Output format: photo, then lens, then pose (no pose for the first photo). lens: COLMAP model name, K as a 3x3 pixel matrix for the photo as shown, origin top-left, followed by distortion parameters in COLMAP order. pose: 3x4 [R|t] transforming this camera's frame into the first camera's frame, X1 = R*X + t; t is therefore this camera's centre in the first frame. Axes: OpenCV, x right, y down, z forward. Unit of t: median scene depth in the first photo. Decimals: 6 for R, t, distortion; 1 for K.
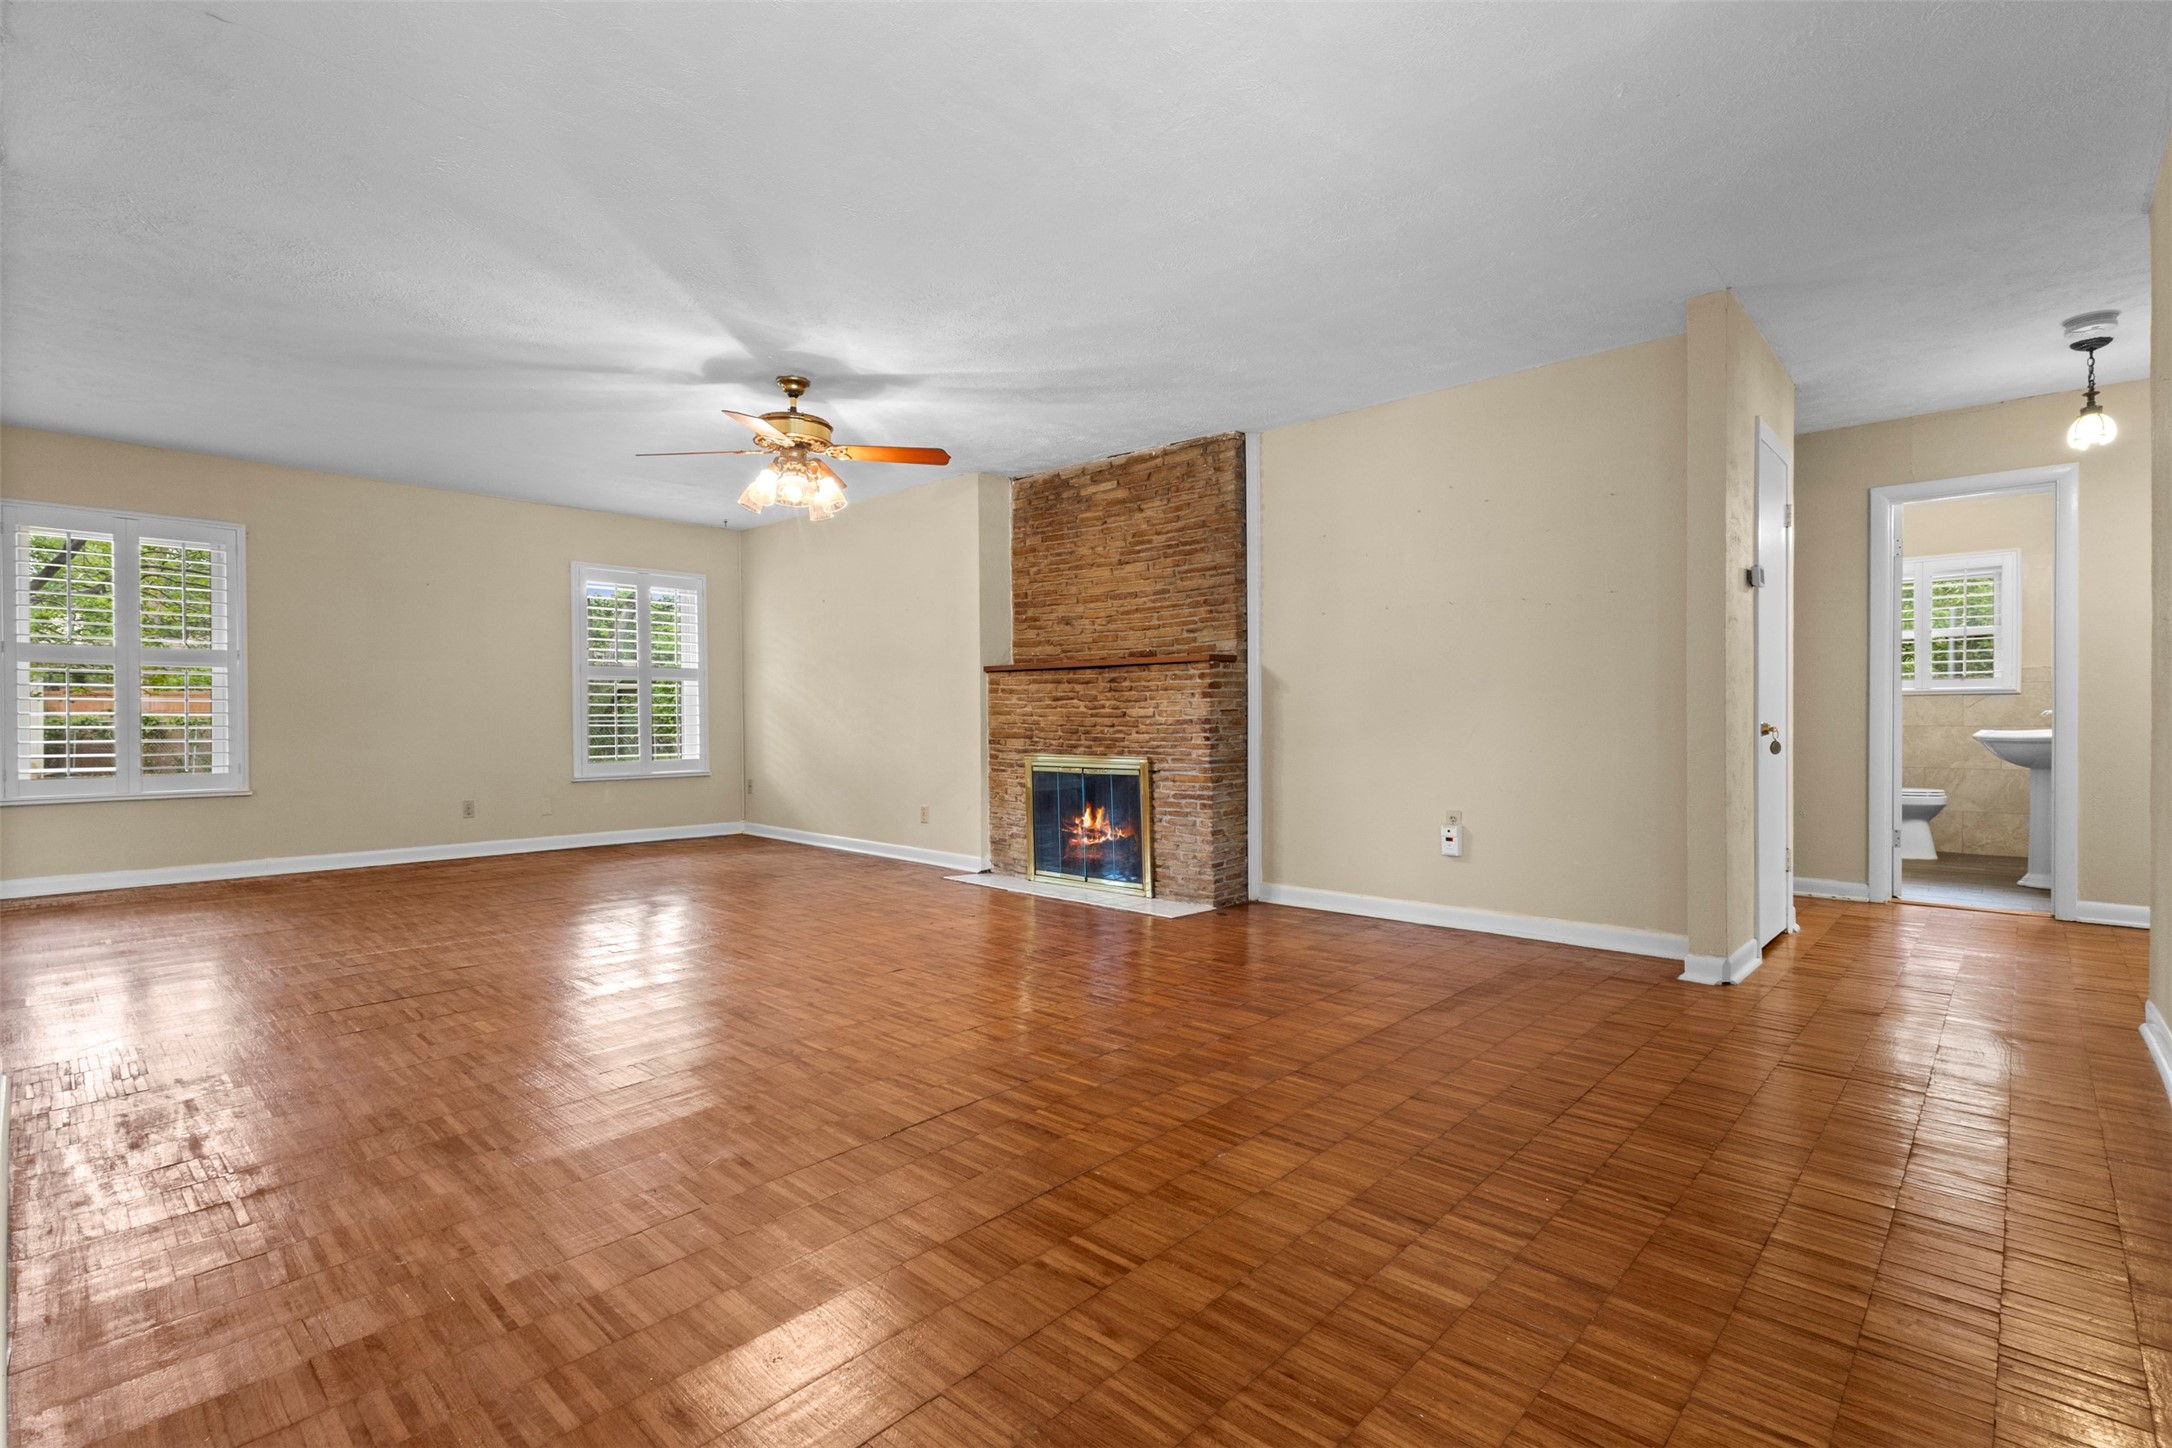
lens RADIAL K [[999.8, 0, 1086.0], [0, 999.8, 724.0], [0, 0, 1]] dist [0.001854, 0.000683]
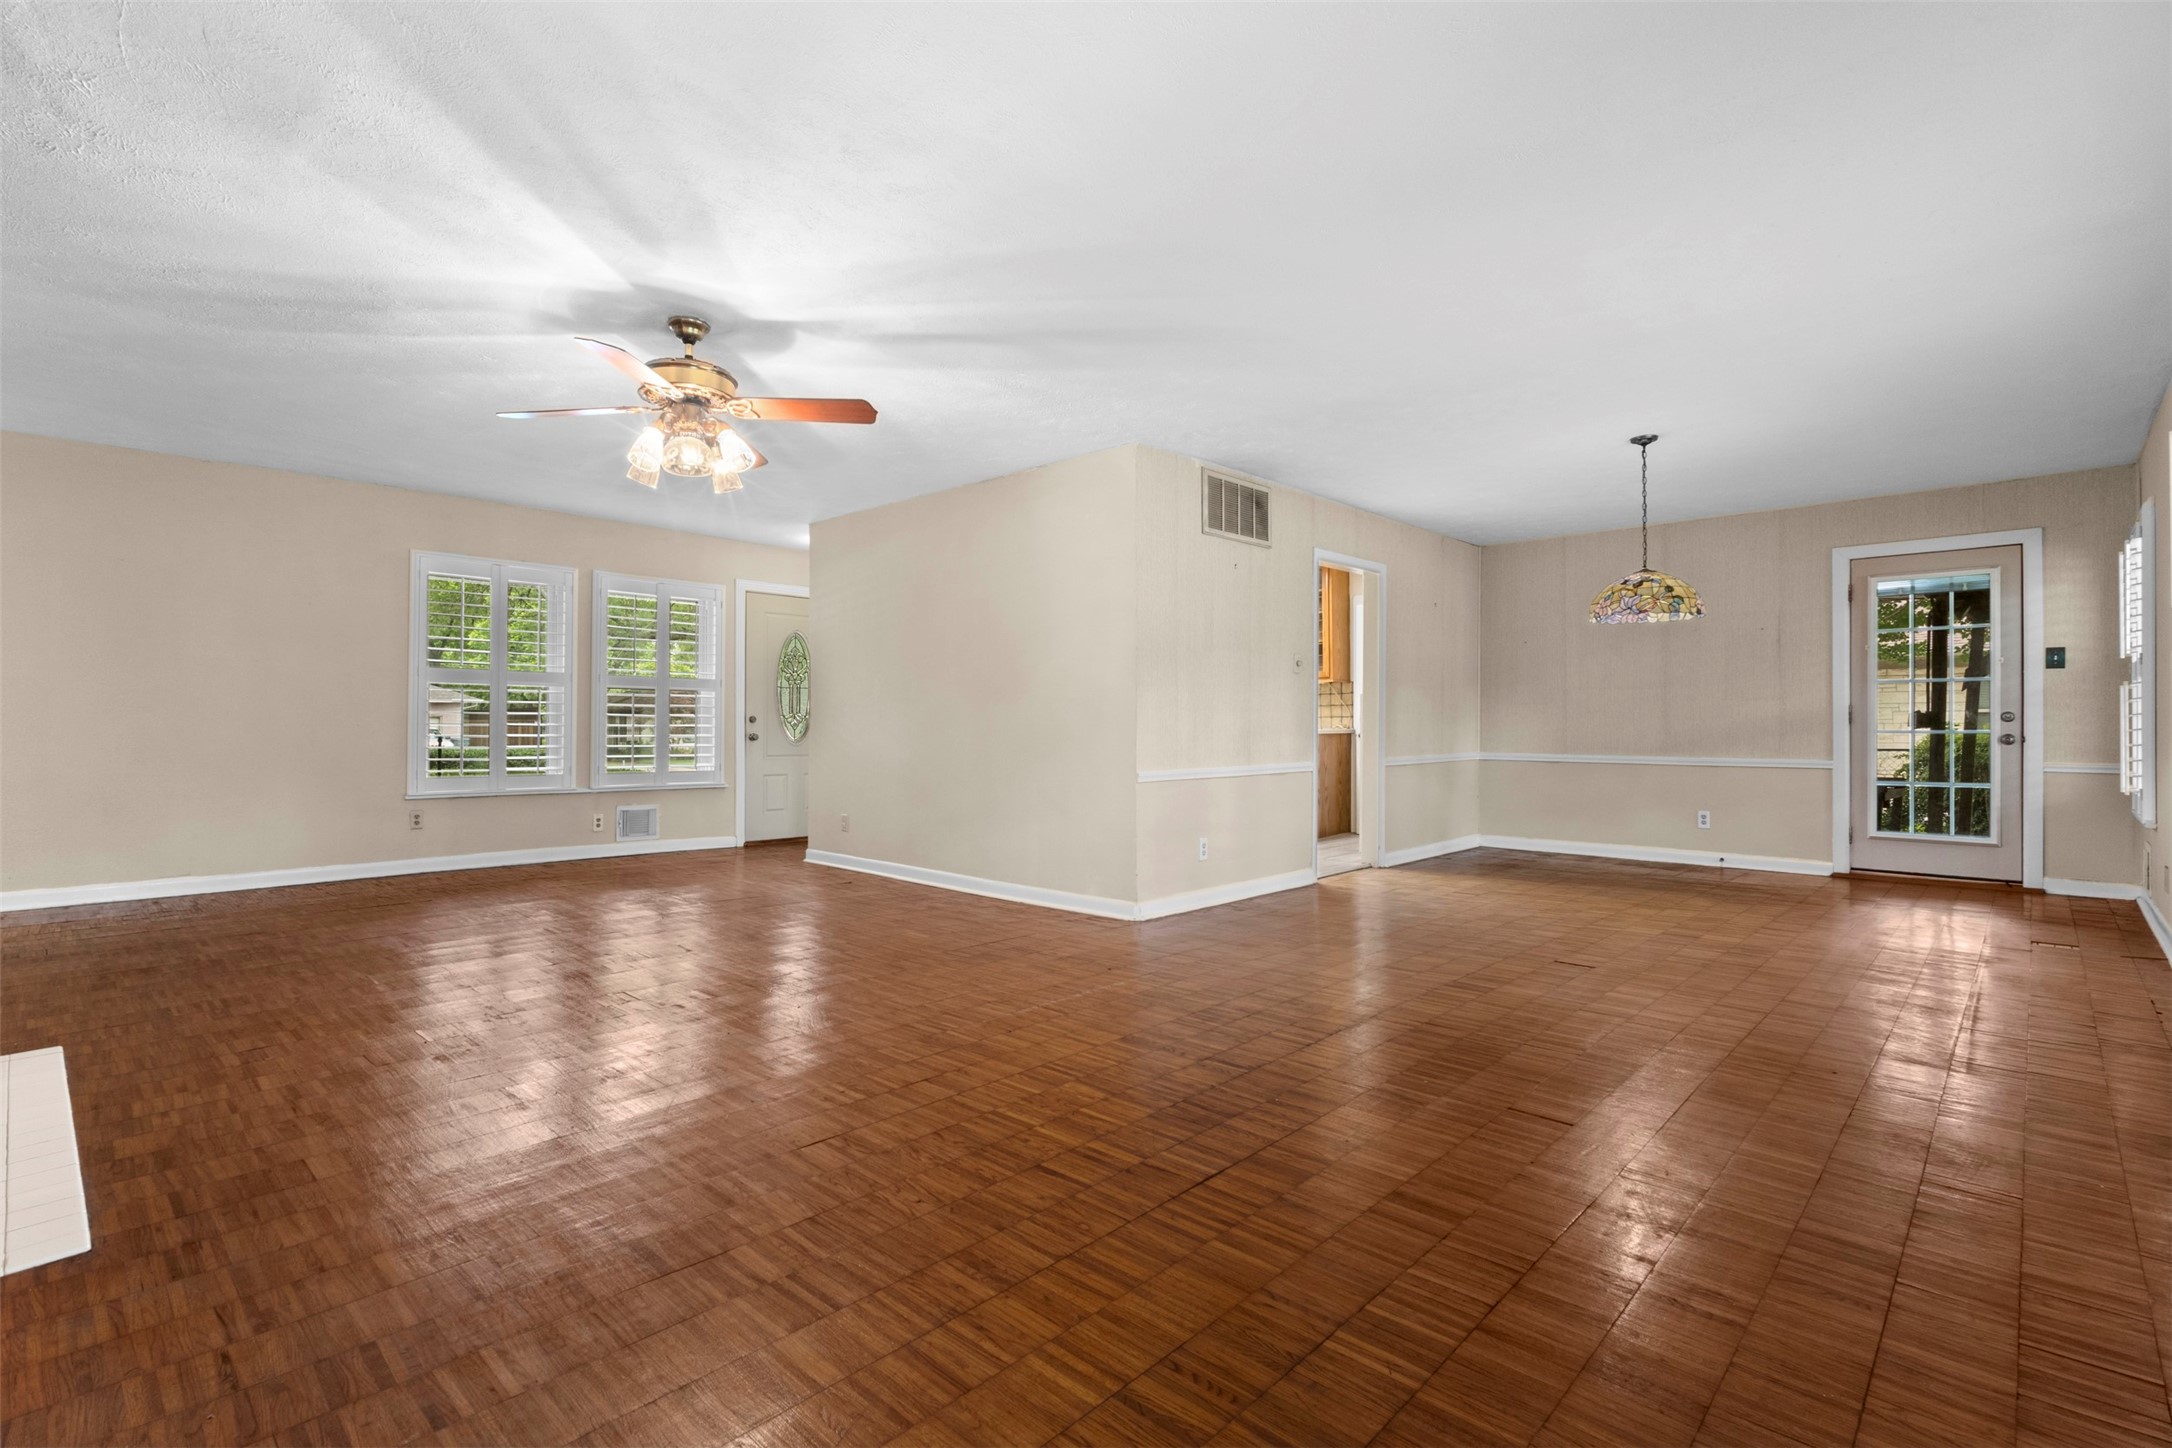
lens RADIAL K [[1001.8, 0, 1086.0], [0, 1001.8, 724.0], [0, 0, 1]] dist [-0.000934, -0.000616]
pose [[-0.999997, 0.000976, -0.002237, -0.818035], [0.000969, 0.999994, 0.003357, -0.021349], [0.002240, 0.003355, -0.999992, 2.427423]]
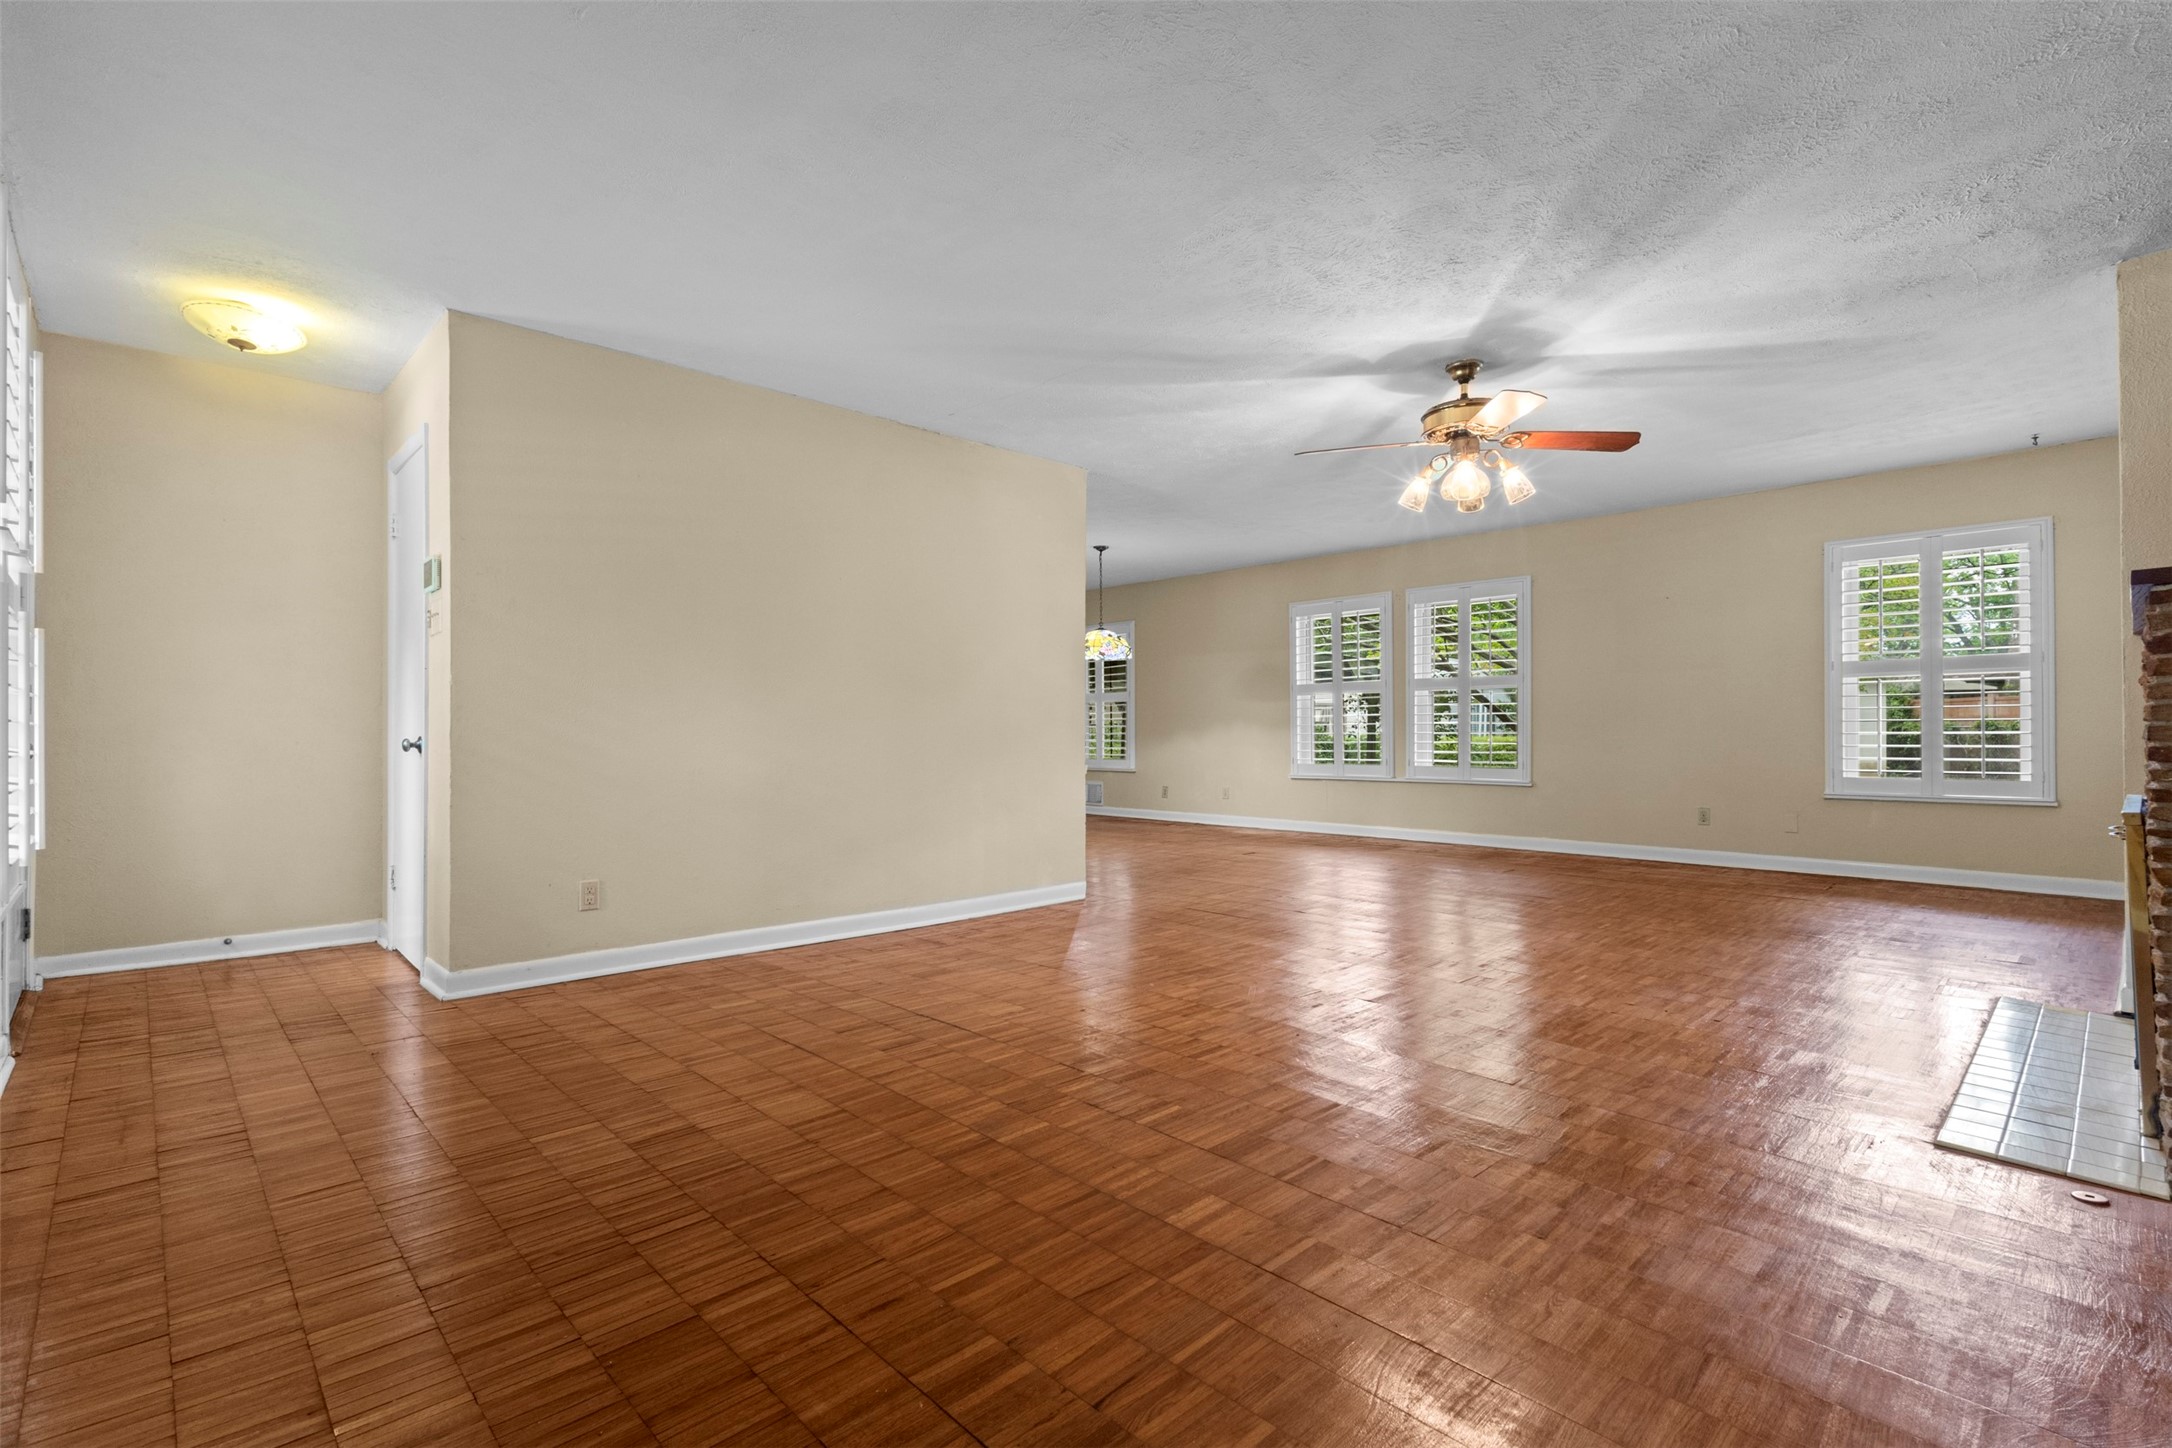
lens RADIAL K [[1001.8, 0, 1086.0], [0, 1001.8, 724.0], [0, 0, 1]] dist [-0.000934, -0.000616]
pose [[-0.057014, -0.003446, -0.998367, 0.879114], [-0.002065, 0.999992, -0.003333, -0.005819], [0.998371, 0.001871, -0.057021, 0.931630]]
